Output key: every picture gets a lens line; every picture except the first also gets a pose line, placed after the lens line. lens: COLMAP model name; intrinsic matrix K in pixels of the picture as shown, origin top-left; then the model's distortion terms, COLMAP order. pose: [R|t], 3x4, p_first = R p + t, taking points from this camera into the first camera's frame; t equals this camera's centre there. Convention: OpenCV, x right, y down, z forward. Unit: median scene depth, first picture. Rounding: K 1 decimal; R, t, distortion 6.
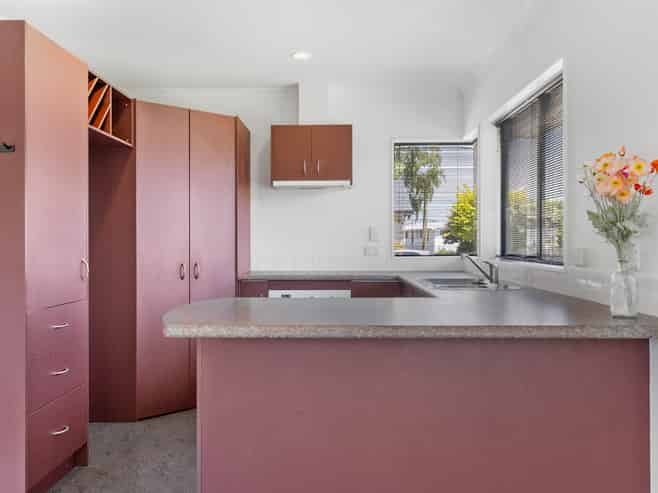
lens RADIAL K [[596.3, 0, 328.6], [0, 596.3, 244.4], [0, 0, 1]] dist [-0.007428, -0.002061]
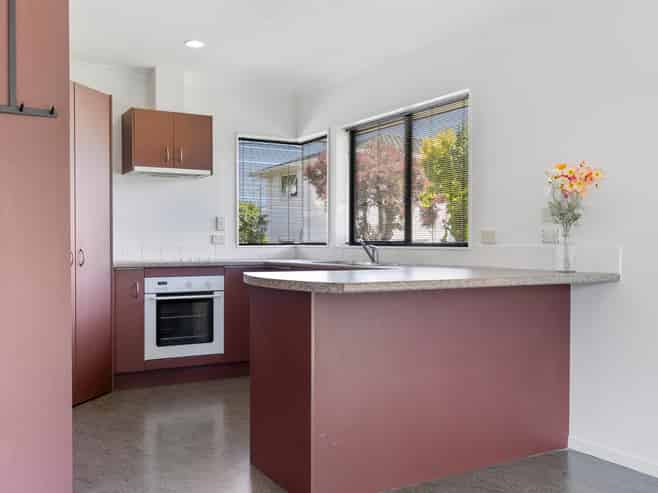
lens RADIAL K [[620.5, 0, 325.7], [0, 620.5, 266.6], [0, 0, 1]] dist [-0.007560, 0.000000]
pose [[0.857565, -0.016921, 0.514096, -0.347521], [-0.000299, 0.999442, 0.033394, 0.022703], [-0.514375, -0.028791, 0.857082, -0.025683]]
